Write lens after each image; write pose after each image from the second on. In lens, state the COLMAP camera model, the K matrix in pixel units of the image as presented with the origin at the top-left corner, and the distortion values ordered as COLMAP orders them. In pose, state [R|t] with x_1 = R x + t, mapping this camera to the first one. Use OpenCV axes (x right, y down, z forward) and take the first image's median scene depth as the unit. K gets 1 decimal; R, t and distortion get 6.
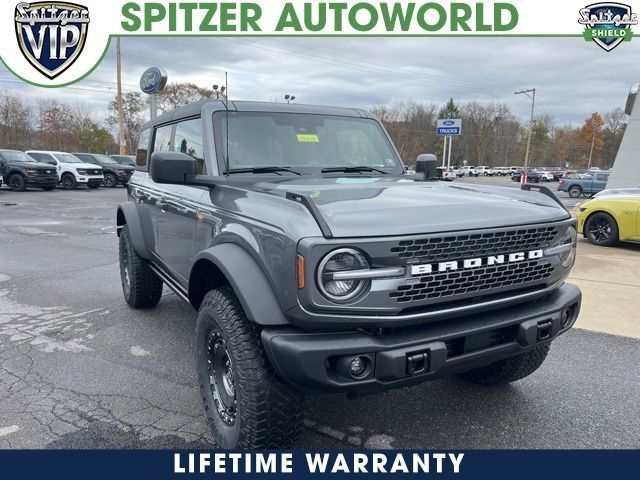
lens RADIAL K [[485.9, 0, 321.1], [0, 485.9, 239.1], [0, 0, 1]] dist [0.004036, -0.003473]
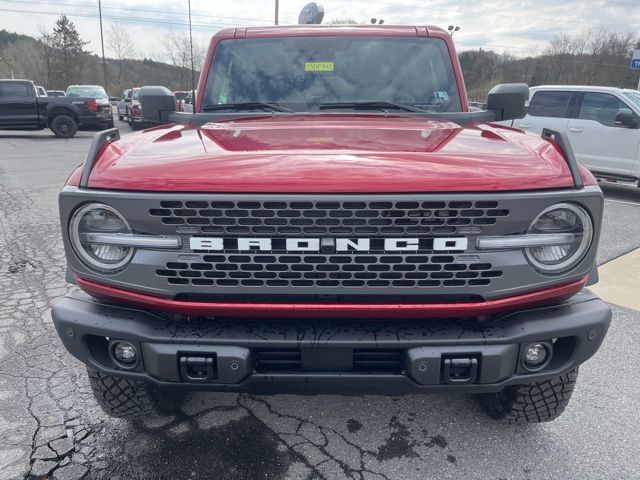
lens RADIAL K [[501.1, 0, 321.9], [0, 501.1, 250.2], [0, 0, 1]] dist [-0.006862, -0.003004]
pose [[0.865030, 0.135564, -0.483059, 0.678346], [-0.072786, 0.986527, 0.146516, -0.045464], [0.496413, -0.091581, 0.863242, 0.437967]]
